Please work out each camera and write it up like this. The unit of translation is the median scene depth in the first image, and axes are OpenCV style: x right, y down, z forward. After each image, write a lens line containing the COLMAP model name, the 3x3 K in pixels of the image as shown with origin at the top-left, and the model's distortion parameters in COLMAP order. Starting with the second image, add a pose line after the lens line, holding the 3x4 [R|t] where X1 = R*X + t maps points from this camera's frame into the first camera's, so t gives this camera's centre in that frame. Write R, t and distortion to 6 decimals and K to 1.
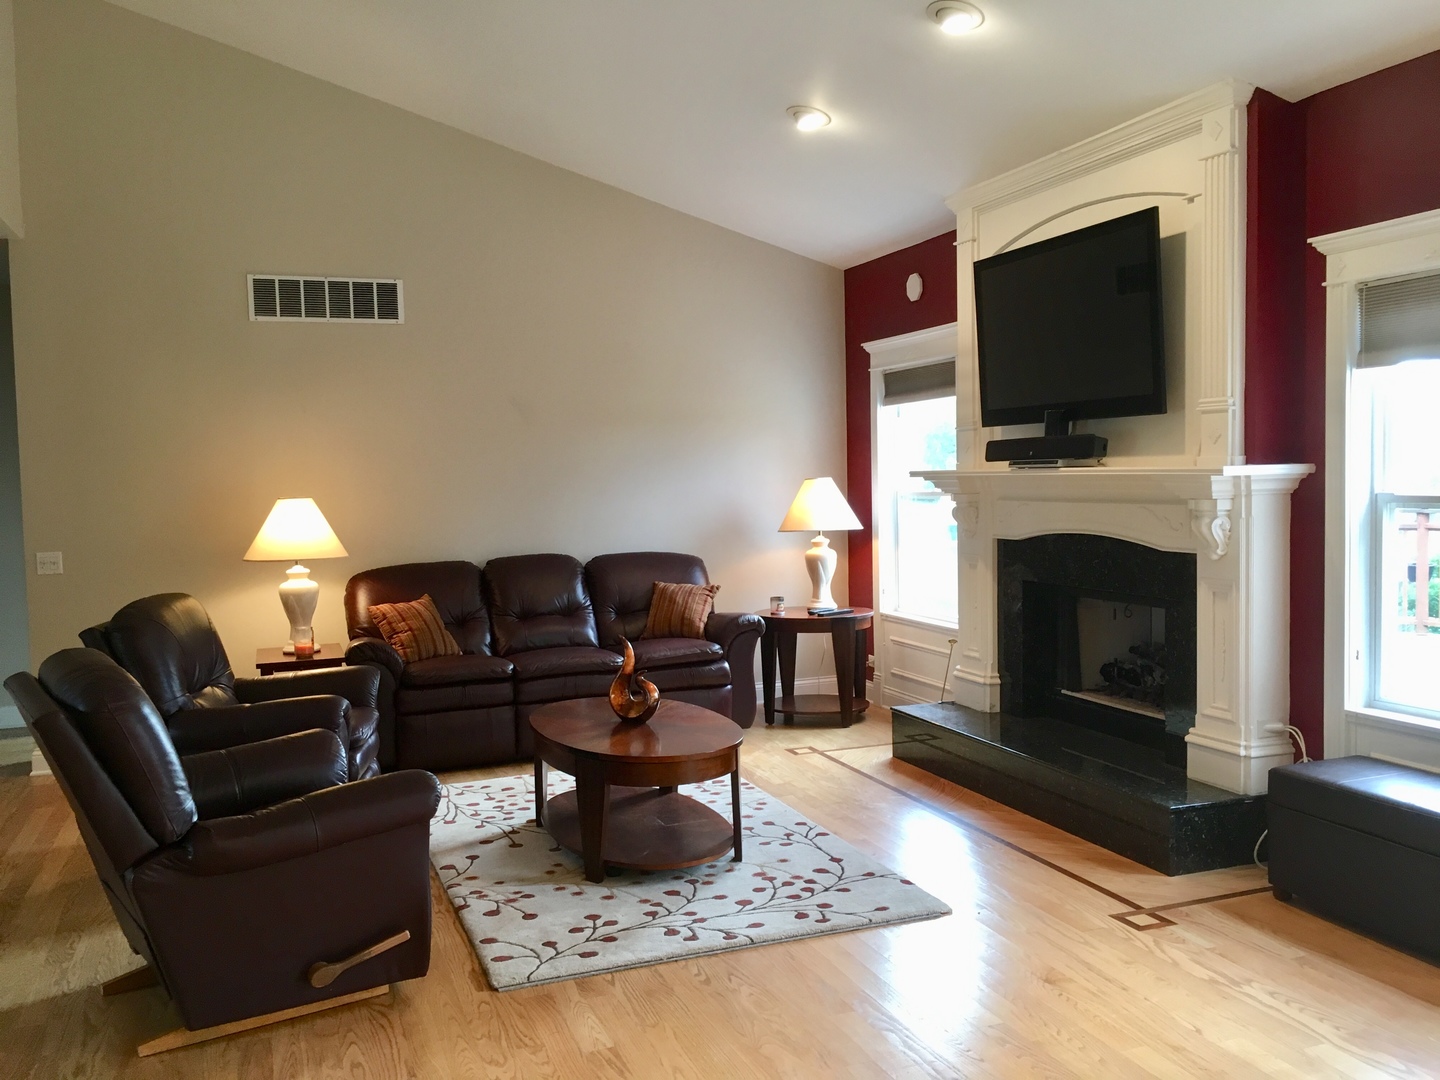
lens RADIAL K [[1218.6, 0, 719.9], [0, 1218.6, 542.3], [0, 0, 1]] dist [0.086269, -0.147443]
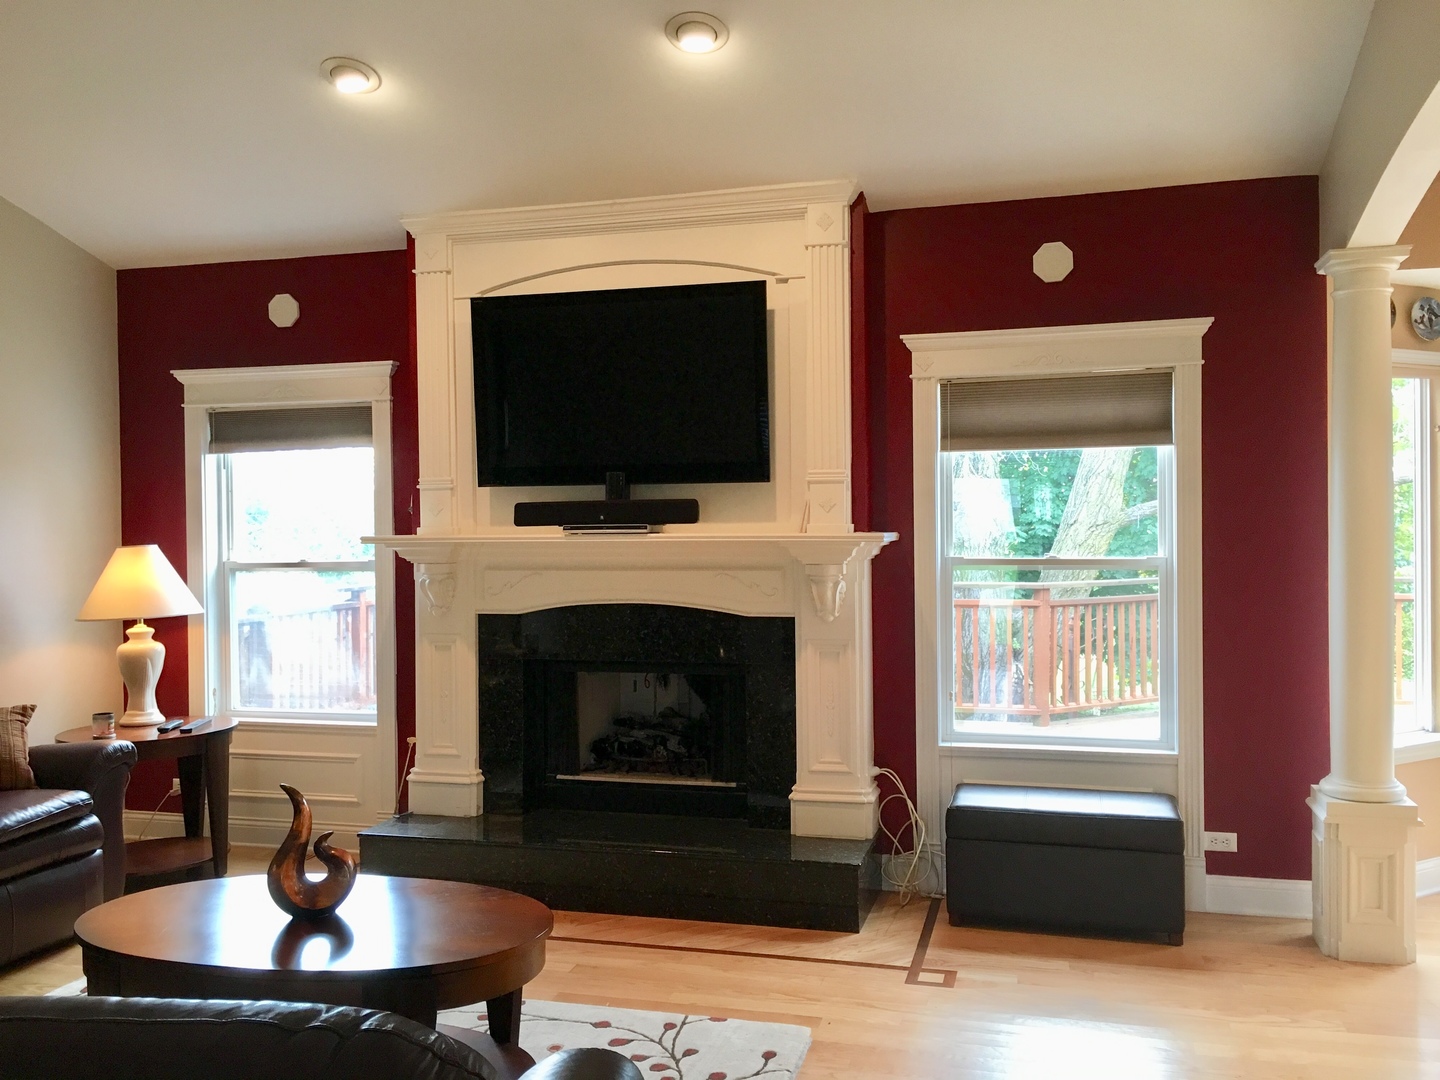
lens RADIAL K [[1218.6, 0, 719.9], [0, 1218.6, 542.3], [0, 0, 1]] dist [0.086269, -0.147443]
pose [[0.589412, 0.006027, 0.807810, -0.468914], [0.043189, 0.998307, -0.038961, -0.015854], [-0.806677, 0.057853, 0.588153, 0.422906]]
